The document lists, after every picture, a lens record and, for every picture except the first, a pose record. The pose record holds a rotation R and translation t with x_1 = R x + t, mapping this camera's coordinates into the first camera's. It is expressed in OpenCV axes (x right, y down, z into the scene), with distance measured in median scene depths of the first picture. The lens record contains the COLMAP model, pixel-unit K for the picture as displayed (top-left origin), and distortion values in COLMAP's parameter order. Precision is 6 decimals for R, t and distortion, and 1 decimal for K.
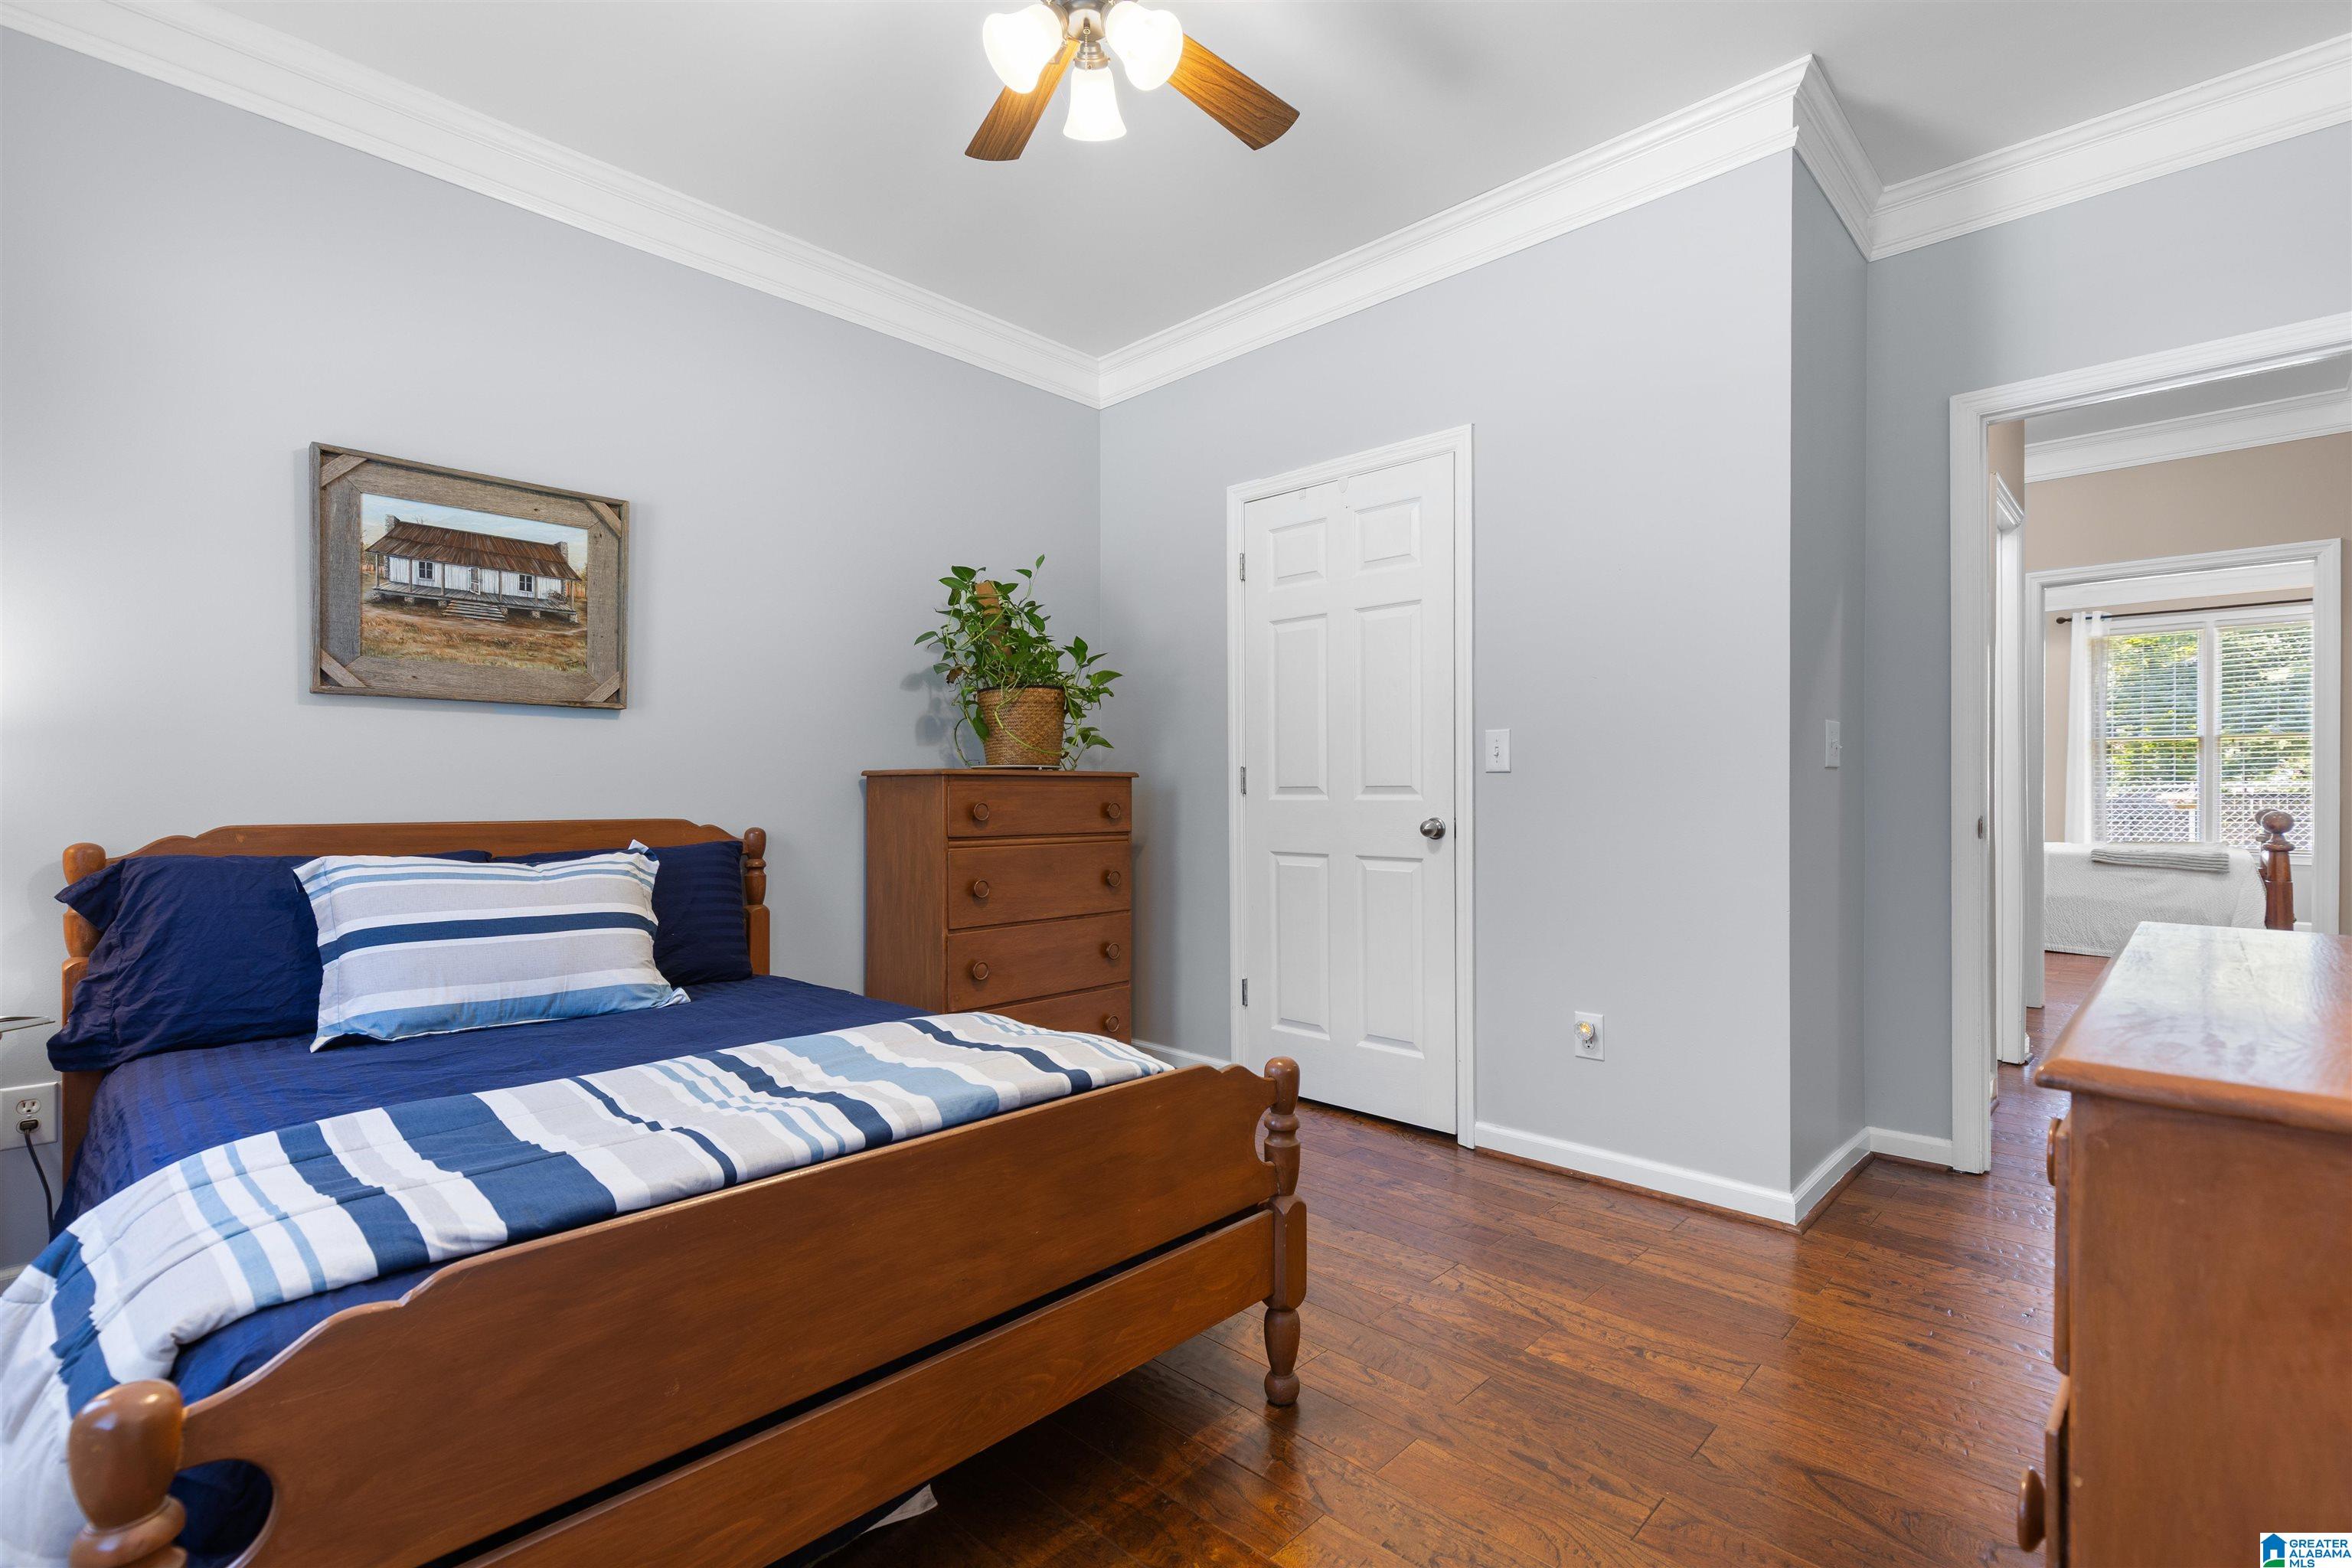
lens RADIAL K [[1056.7, 0, 1192.0], [0, 1056.7, 794.9], [0, 0, 1]] dist [0.009382, -0.001610]
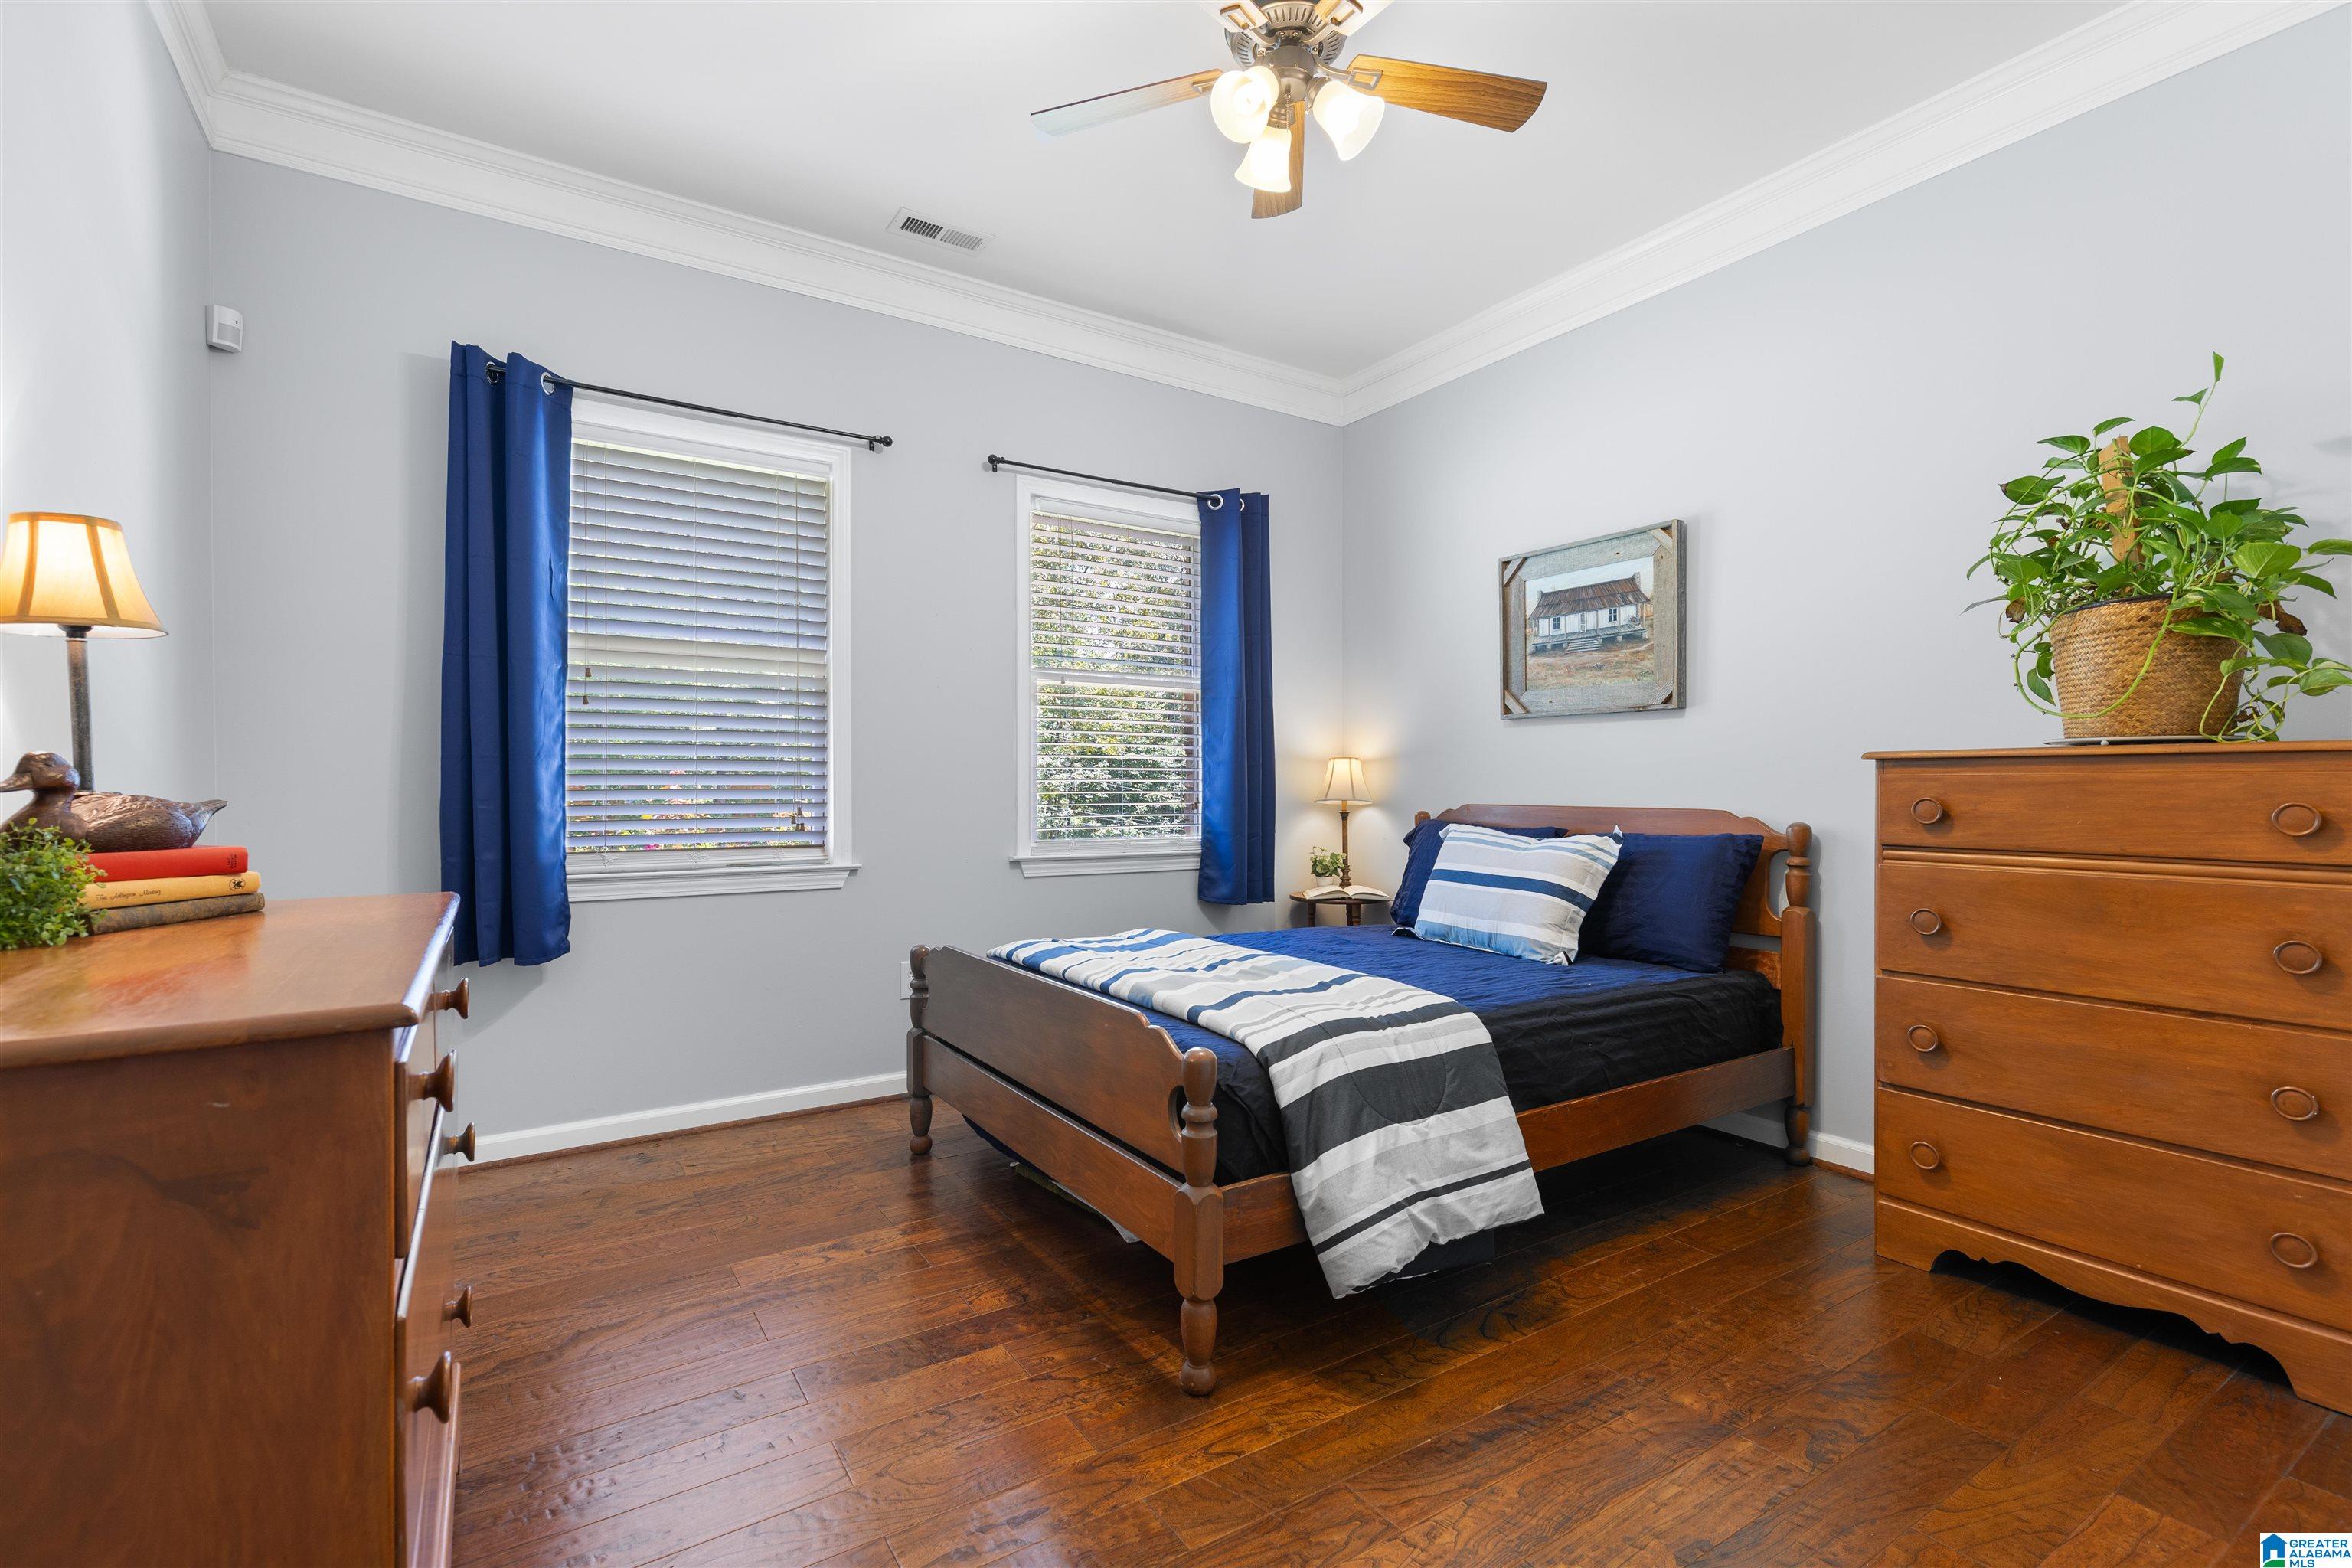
lens RADIAL K [[1056.7, 0, 1171.4], [0, 1056.7, 783.1], [0, 0, 1]] dist [0.009382, -0.001610]
pose [[-0.227713, -0.002927, -0.973724, 0.703832], [-0.003171, 0.999992, -0.002264, 0.001004], [0.973723, 0.002572, -0.227720, 0.793327]]
